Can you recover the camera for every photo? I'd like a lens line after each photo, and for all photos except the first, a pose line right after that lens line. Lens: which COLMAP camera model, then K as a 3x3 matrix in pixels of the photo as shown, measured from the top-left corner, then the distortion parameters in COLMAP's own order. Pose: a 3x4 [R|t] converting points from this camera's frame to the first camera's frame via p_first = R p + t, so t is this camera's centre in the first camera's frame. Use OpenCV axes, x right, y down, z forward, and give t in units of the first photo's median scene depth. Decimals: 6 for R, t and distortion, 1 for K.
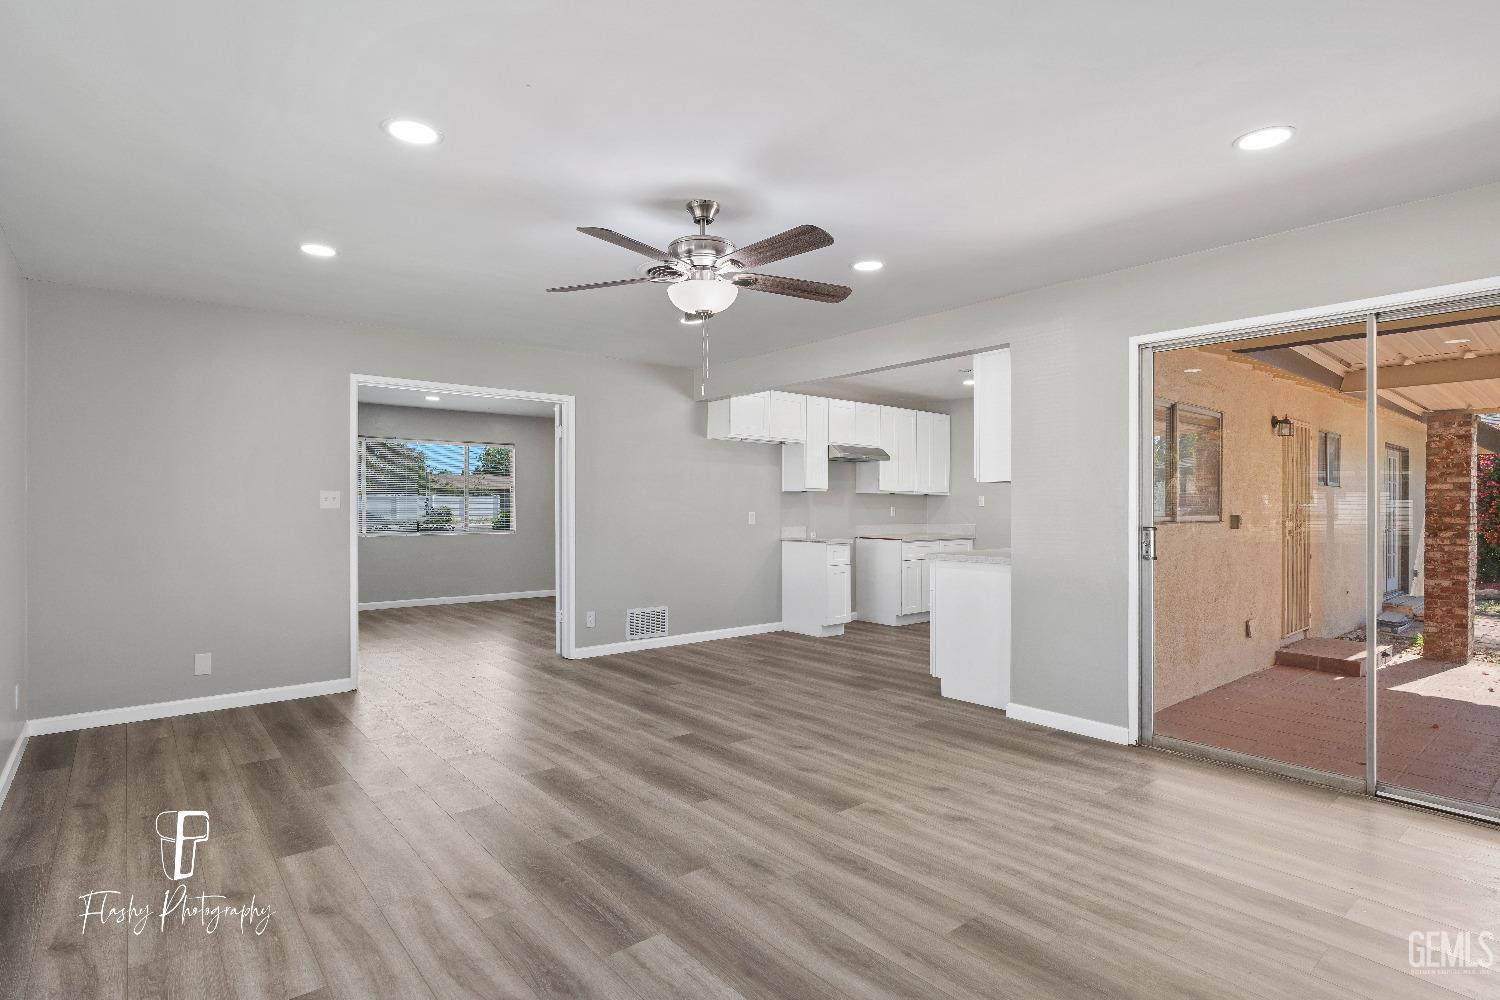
lens RADIAL K [[752.1, 0, 750.0], [0, 752.1, 500.0], [0, 0, 1]] dist [-0.002054, -0.000039]
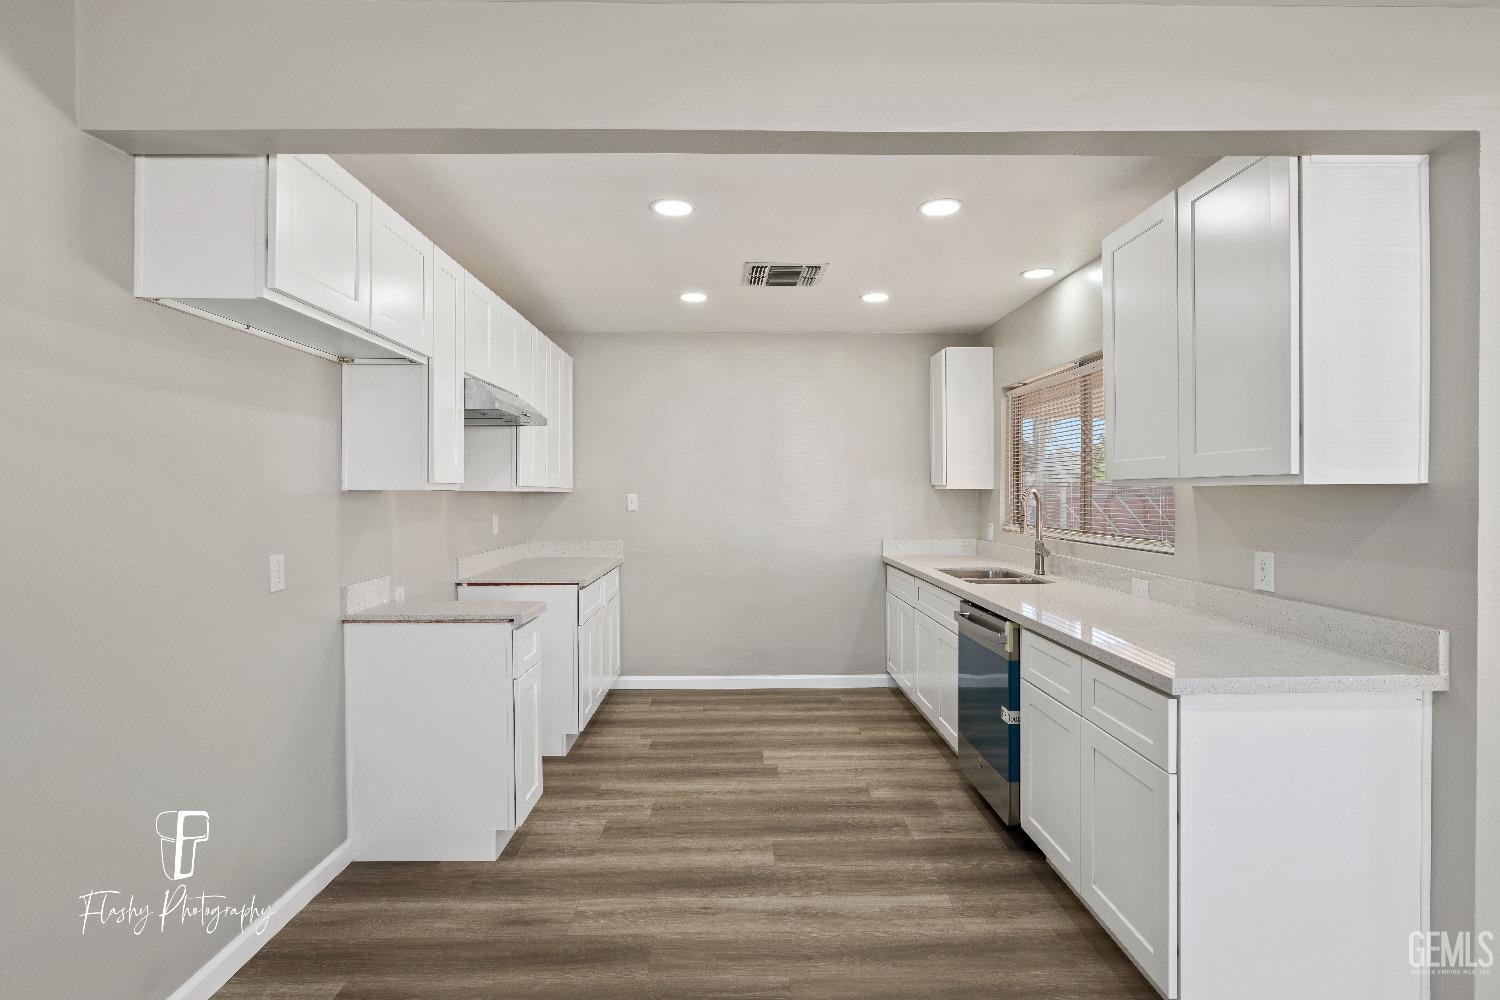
lens RADIAL K [[732.0, 0, 747.8], [0, 732.0, 496.5], [0, 0, 1]] dist [-0.002382, -0.000002]
pose [[0.631906, -0.004278, 0.775033, -0.041996], [-0.008078, 0.999894, 0.012106, -0.005322], [-0.775003, -0.013910, 0.631805, 0.233332]]
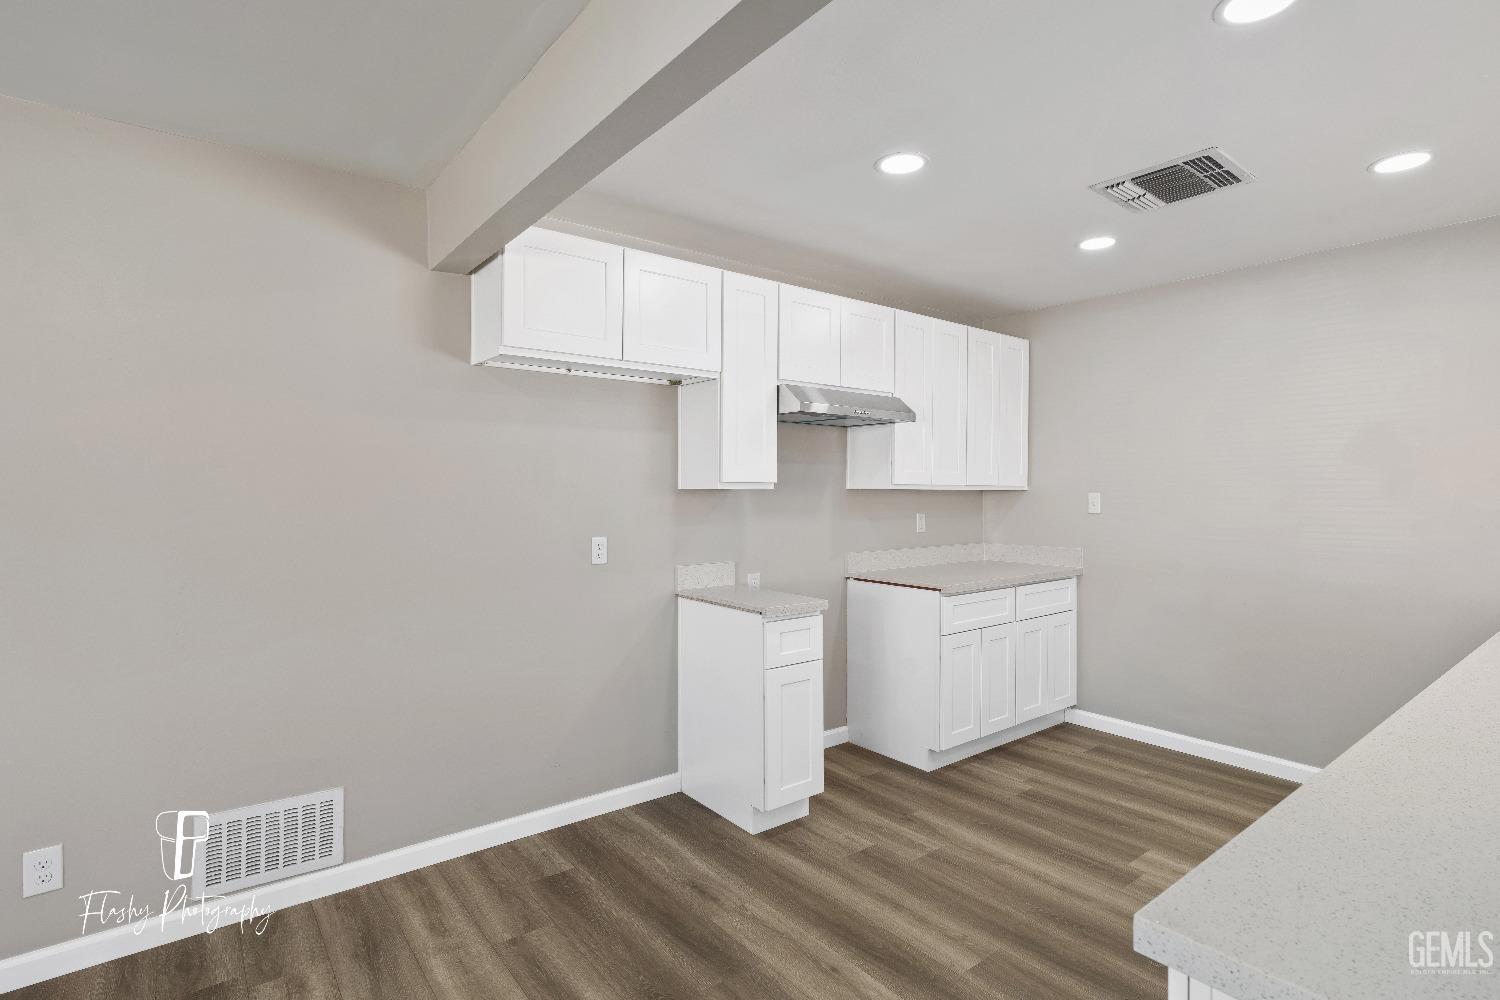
lens RADIAL K [[740.7, 0, 738.4], [0, 740.7, 495.4], [0, 0, 1]] dist [-0.001986, -0.000336]
pose [[0.999112, 0.002622, -0.042051, 0.037075], [-0.001764, 0.999790, 0.020418, -0.006191], [0.042096, -0.020326, 0.998907, 0.208505]]
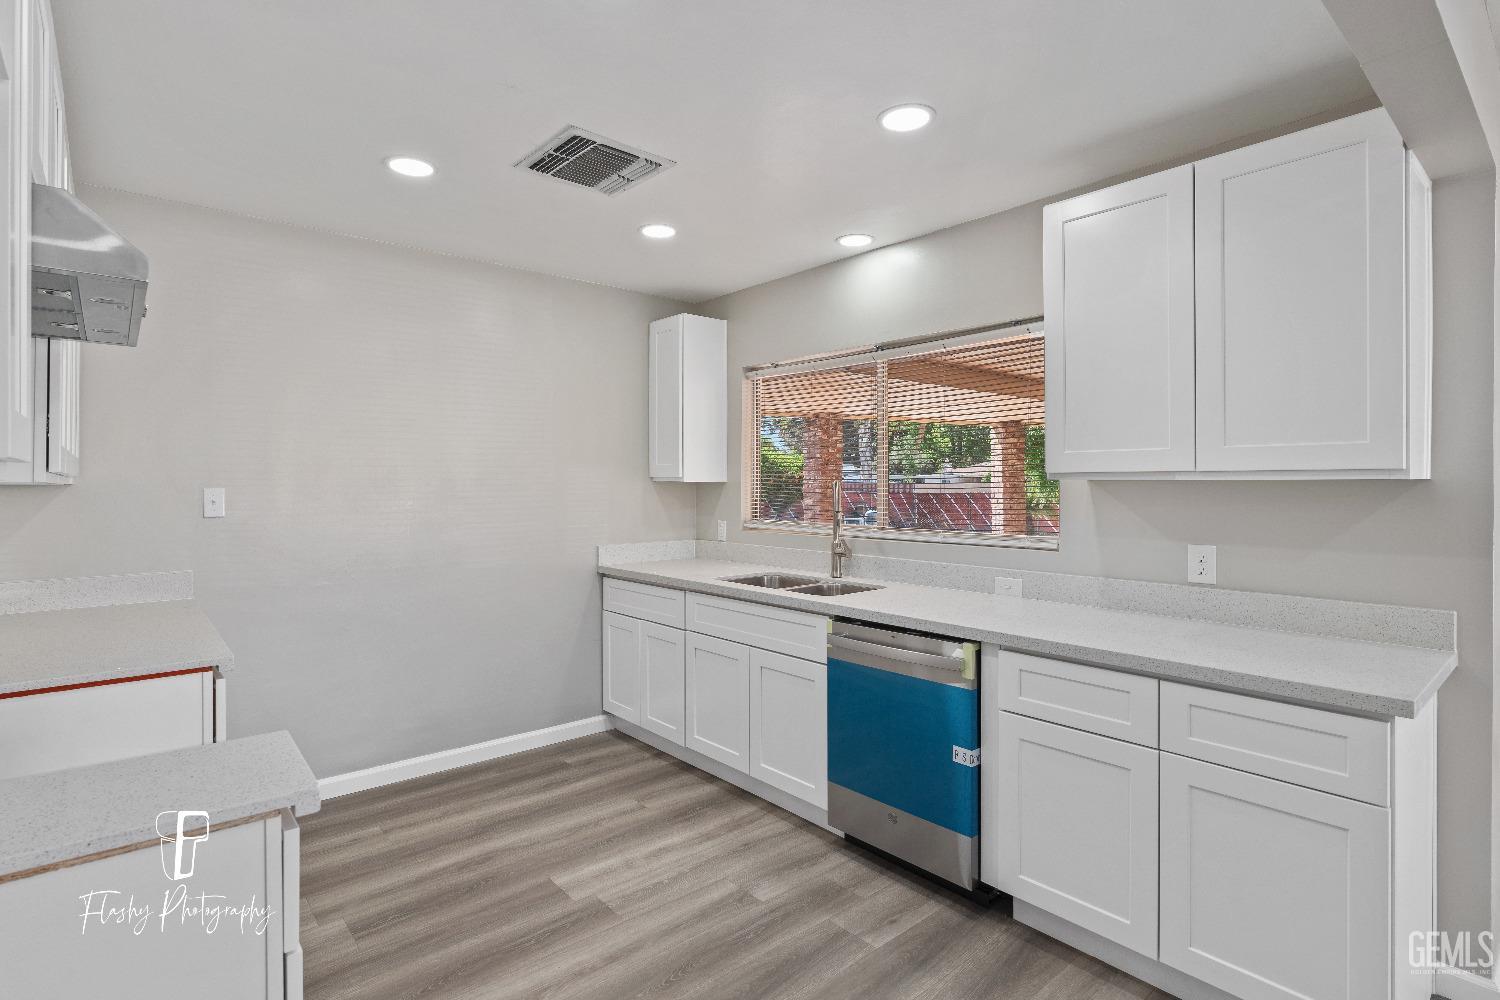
lens RADIAL K [[742.1, 0, 744.6], [0, 742.1, 484.6], [0, 0, 1]] dist [-0.001379, -0.000181]
pose [[-0.008607, 0.000816, 0.999963, -0.019310], [-0.011978, 0.999928, -0.000920, -0.004562], [-0.999891, -0.011986, -0.008596, 0.319391]]
